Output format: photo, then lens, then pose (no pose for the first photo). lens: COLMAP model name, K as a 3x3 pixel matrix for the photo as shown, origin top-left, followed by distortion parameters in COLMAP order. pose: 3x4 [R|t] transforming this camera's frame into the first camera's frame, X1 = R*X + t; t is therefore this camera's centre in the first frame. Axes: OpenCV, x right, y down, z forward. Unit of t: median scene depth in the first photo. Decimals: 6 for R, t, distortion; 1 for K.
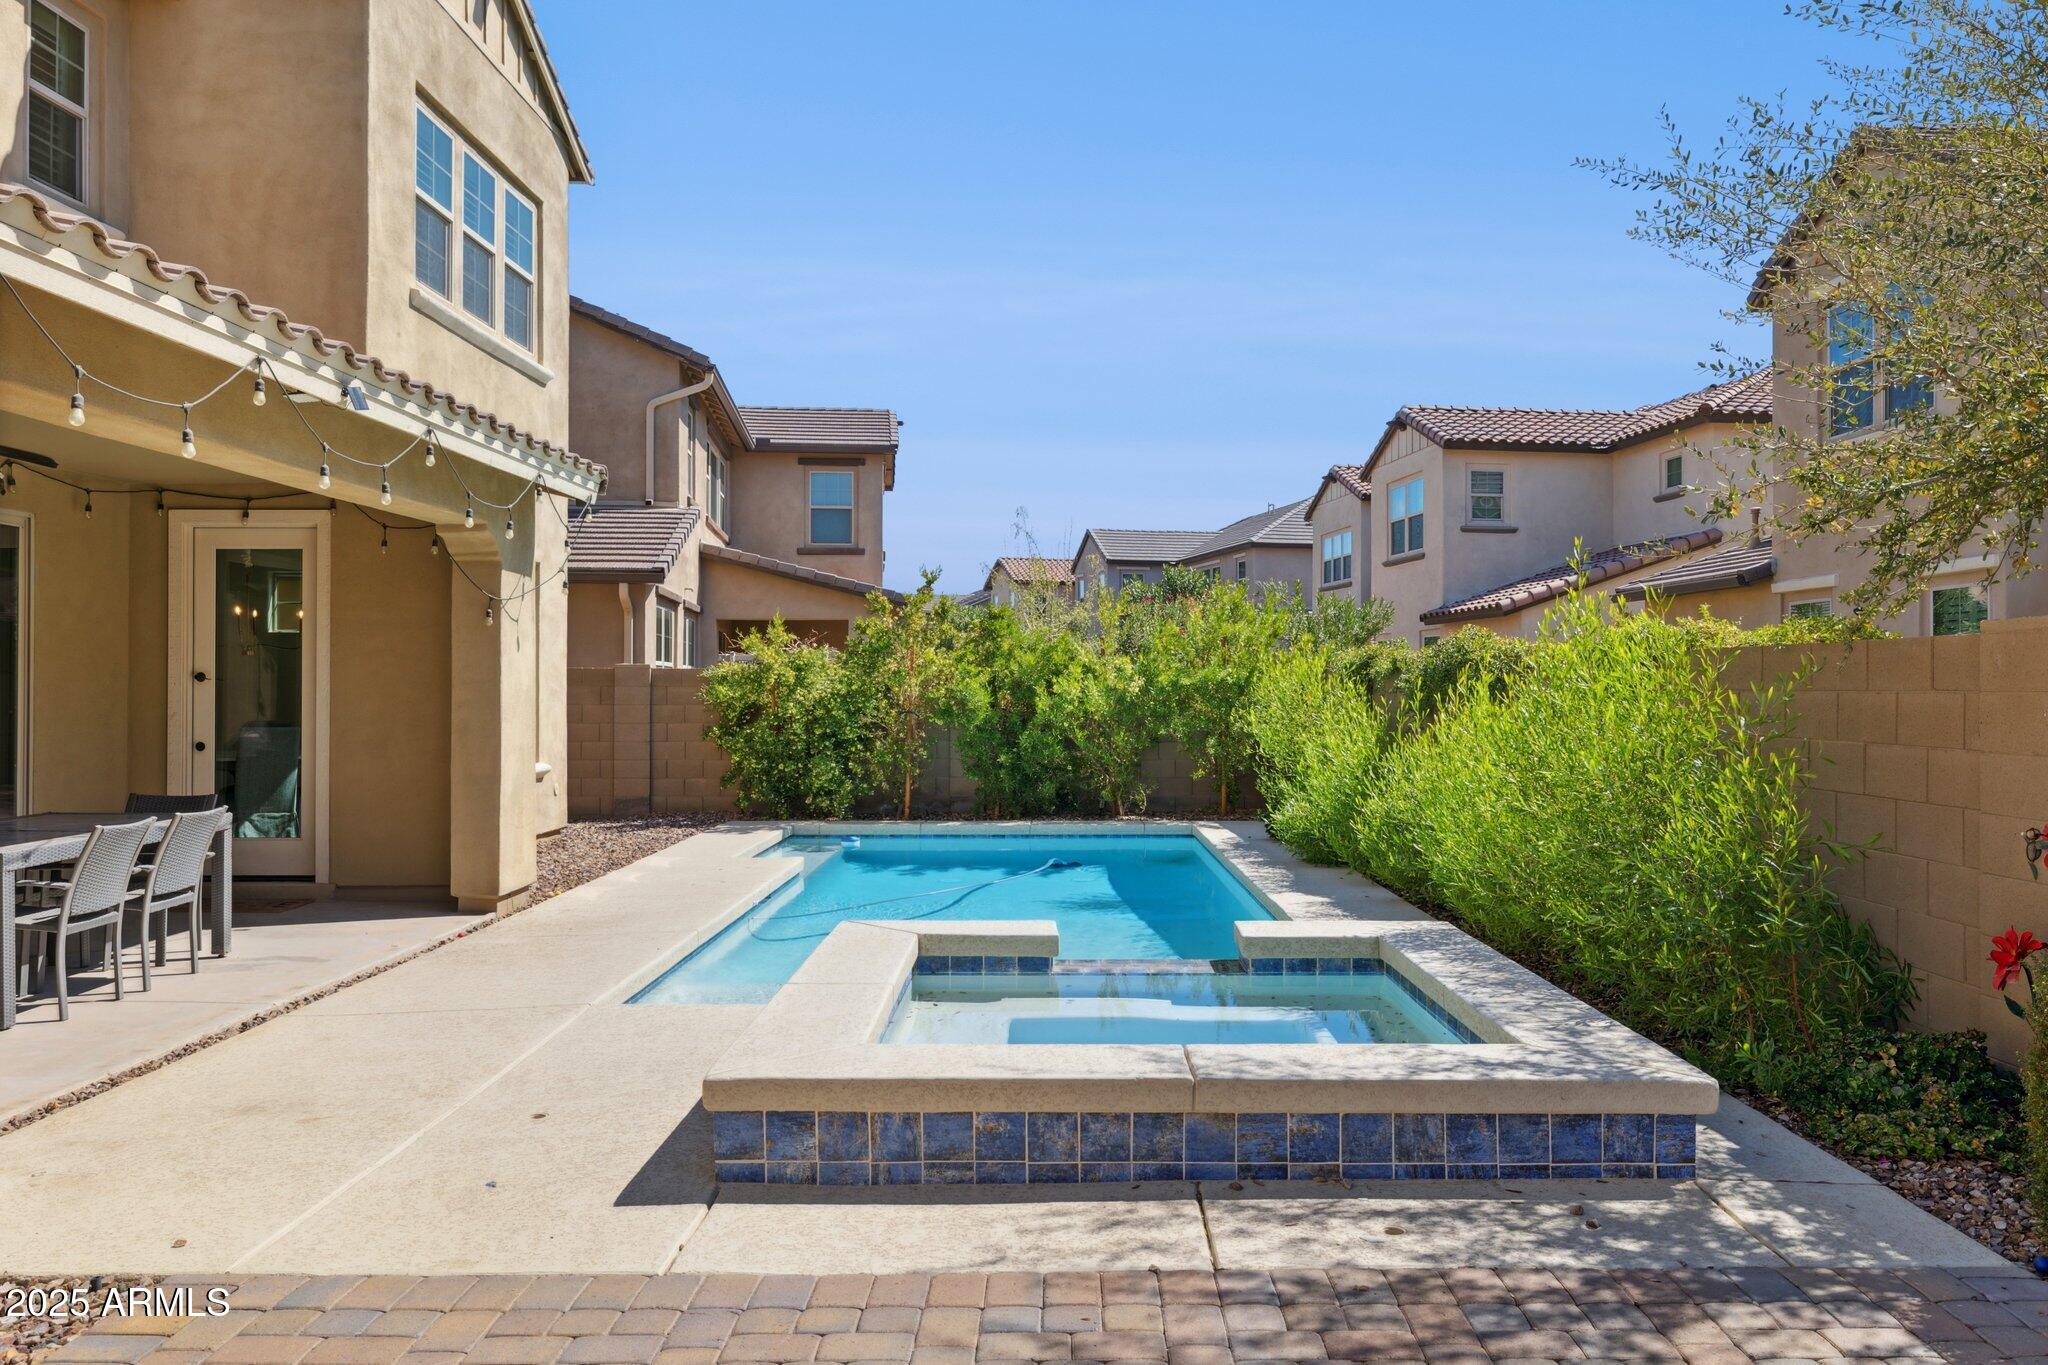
lens RADIAL K [[1460.1, 0, 1026.6], [0, 1460.1, 676.4], [0, 0, 1]] dist [0.003073, -0.001253]
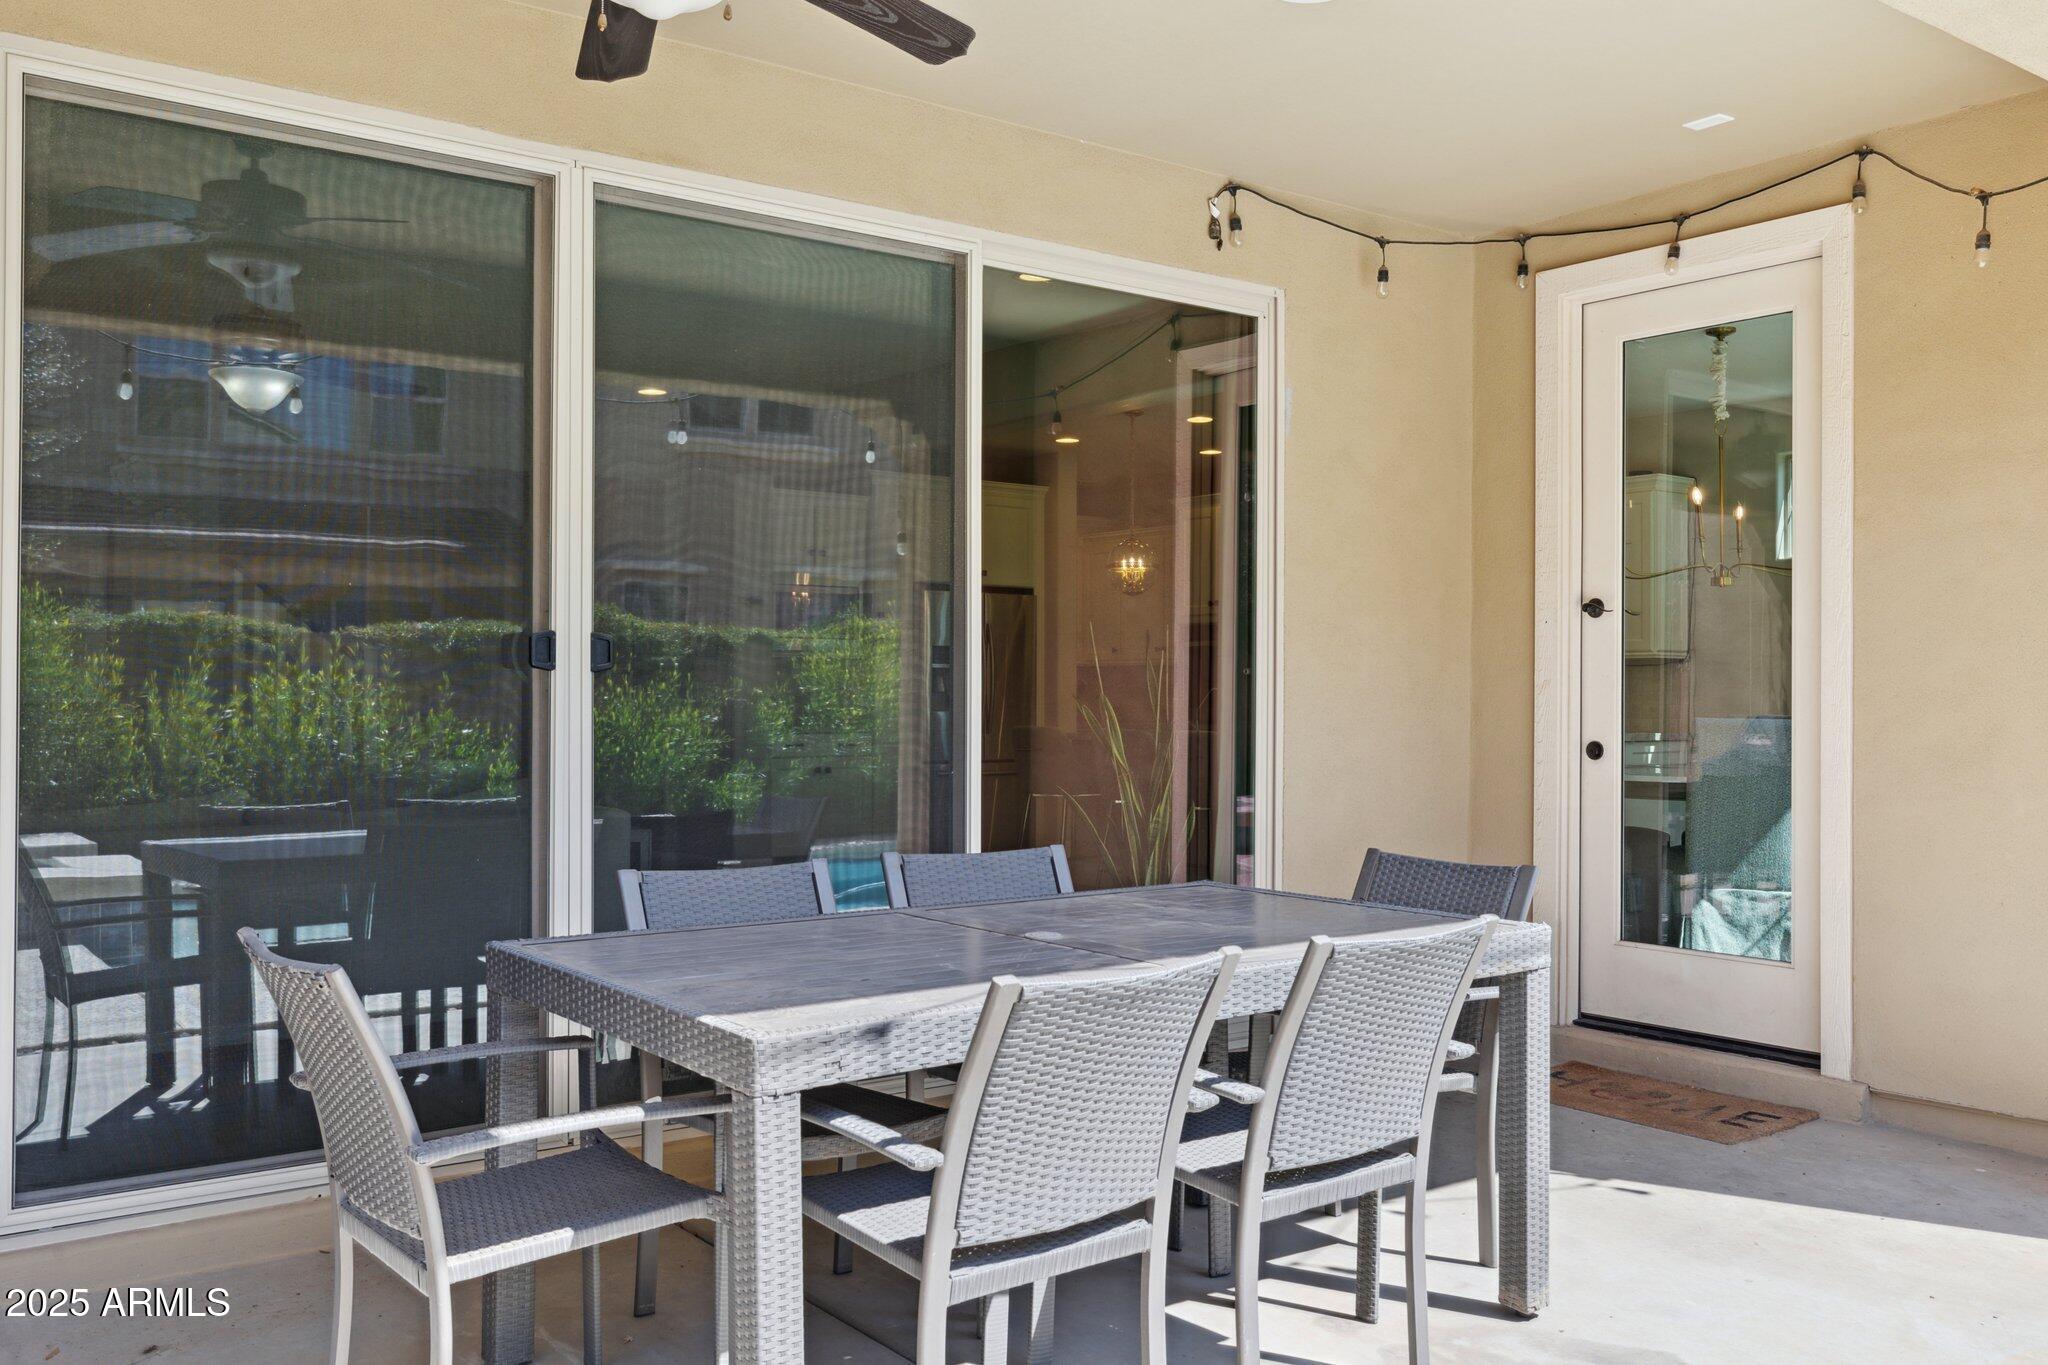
lens RADIAL K [[1756.9, 0, 1024.8], [0, 1756.9, 680.8], [0, 0, 1]] dist [-0.011744, -0.008253]
pose [[0.606894, -0.002356, -0.794779, -0.218455], [0.000052, 0.999996, -0.002925, 0.026807], [0.794783, 0.001734, 0.606892, 0.499322]]
